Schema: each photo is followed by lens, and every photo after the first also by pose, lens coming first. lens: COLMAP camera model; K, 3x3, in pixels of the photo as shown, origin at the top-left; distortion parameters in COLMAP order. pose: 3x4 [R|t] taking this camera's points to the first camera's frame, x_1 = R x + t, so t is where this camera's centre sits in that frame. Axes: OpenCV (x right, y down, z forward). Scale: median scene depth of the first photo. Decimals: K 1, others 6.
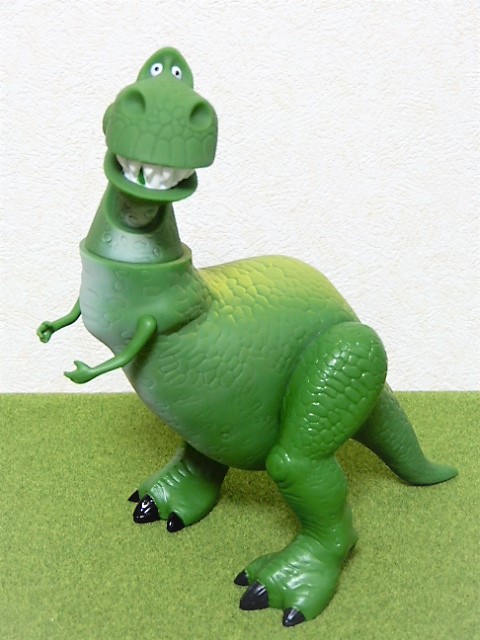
lens RADIAL K [[1185.8, 0, 236.7], [0, 1185.8, 320.9], [0, 0, 1]] dist [0.015332, 0.000000]
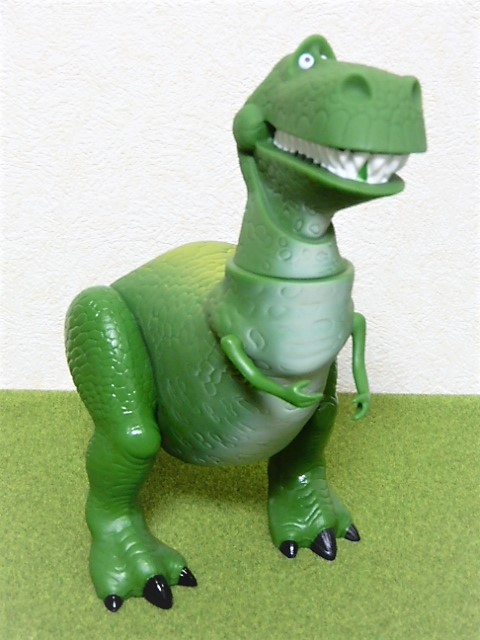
lens RADIAL K [[1185.8, 0, 236.3], [0, 1185.8, 316.0], [0, 0, 1]] dist [0.015332, 0.000000]
pose [[0.999202, 0.019225, 0.035017, -0.025597], [-0.019373, 0.999805, 0.003895, -0.005849], [-0.034935, -0.004570, 0.999379, 0.052614]]
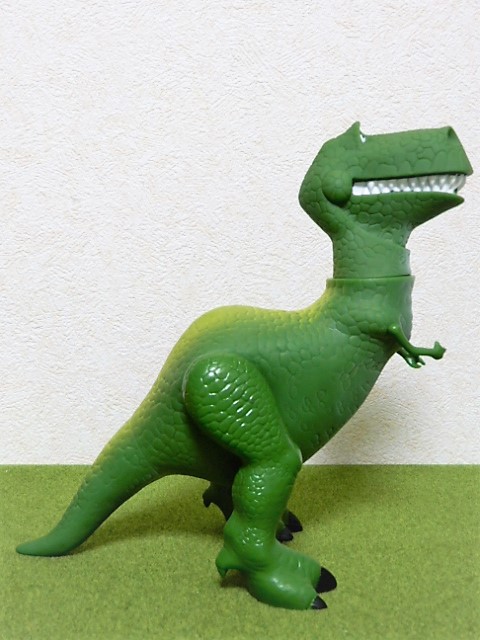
lens RADIAL K [[850.2, 0, 256.5], [0, 850.2, 330.4], [0, 0, 1]] dist [0.058323, 0.000000]
pose [[0.997952, -0.003981, 0.063839, -0.116450], [0.020406, 0.965723, -0.258772, 0.176208], [-0.060620, 0.259545, 0.963827, 0.101295]]
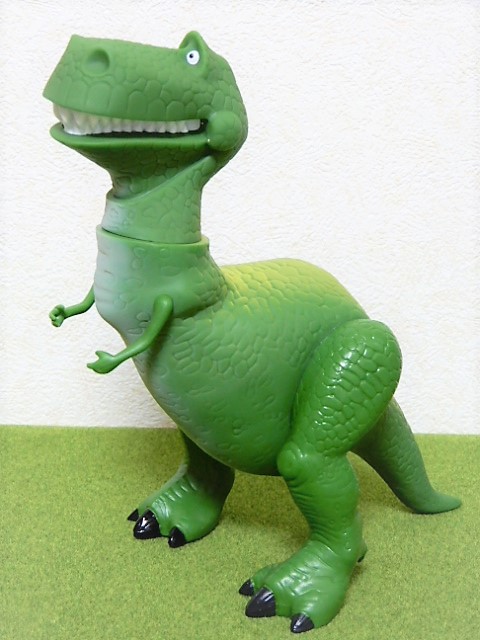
lens RADIAL K [[1185.8, 0, 241.0], [0, 1185.8, 317.2], [0, 0, 1]] dist [0.015332, 0.000000]
pose [[0.999306, 0.021074, 0.030729, -0.030507], [-0.017397, 0.993169, -0.115380, 0.091500], [-0.032951, 0.114766, 0.992846, 0.011613]]
